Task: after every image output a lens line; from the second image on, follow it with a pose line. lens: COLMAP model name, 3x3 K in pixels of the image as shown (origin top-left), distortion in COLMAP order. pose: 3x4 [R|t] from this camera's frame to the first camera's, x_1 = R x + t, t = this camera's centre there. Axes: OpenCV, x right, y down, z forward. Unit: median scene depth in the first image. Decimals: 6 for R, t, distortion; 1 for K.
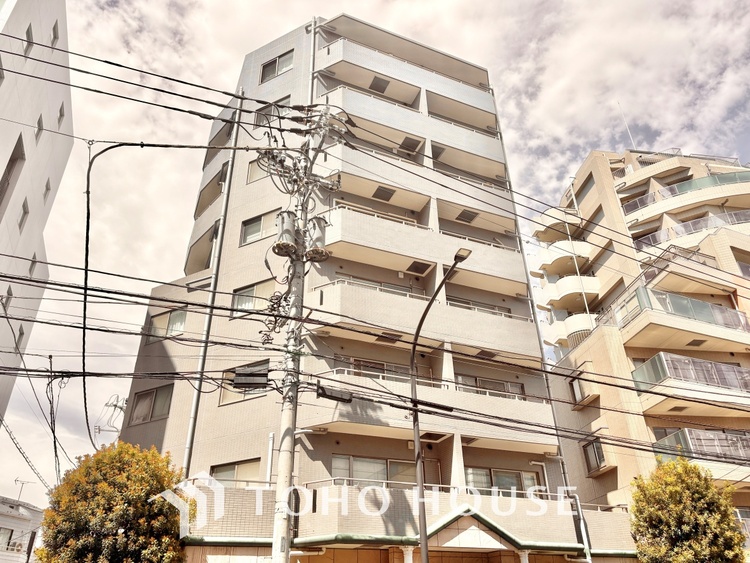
lens RADIAL K [[573.8, 0, 384.0], [0, 573.8, 283.8], [0, 0, 1]] dist [0.063835, -0.070074]
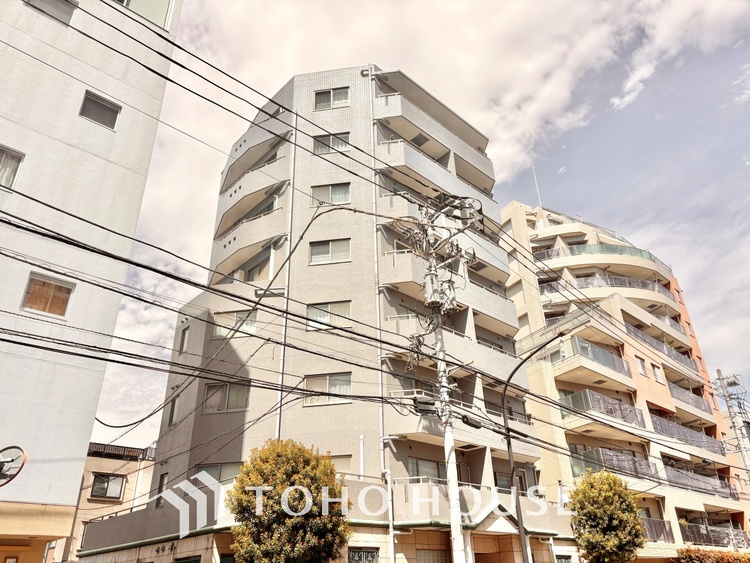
lens RADIAL K [[572.2, 0, 379.7], [0, 572.2, 281.2], [0, 0, 1]] dist [0.078903, -0.096256]
pose [[0.943152, 0.157789, 0.292519, -0.512773], [-0.168967, 0.985534, 0.013180, -0.082251], [-0.286207, -0.061857, 0.956169, -0.157847]]
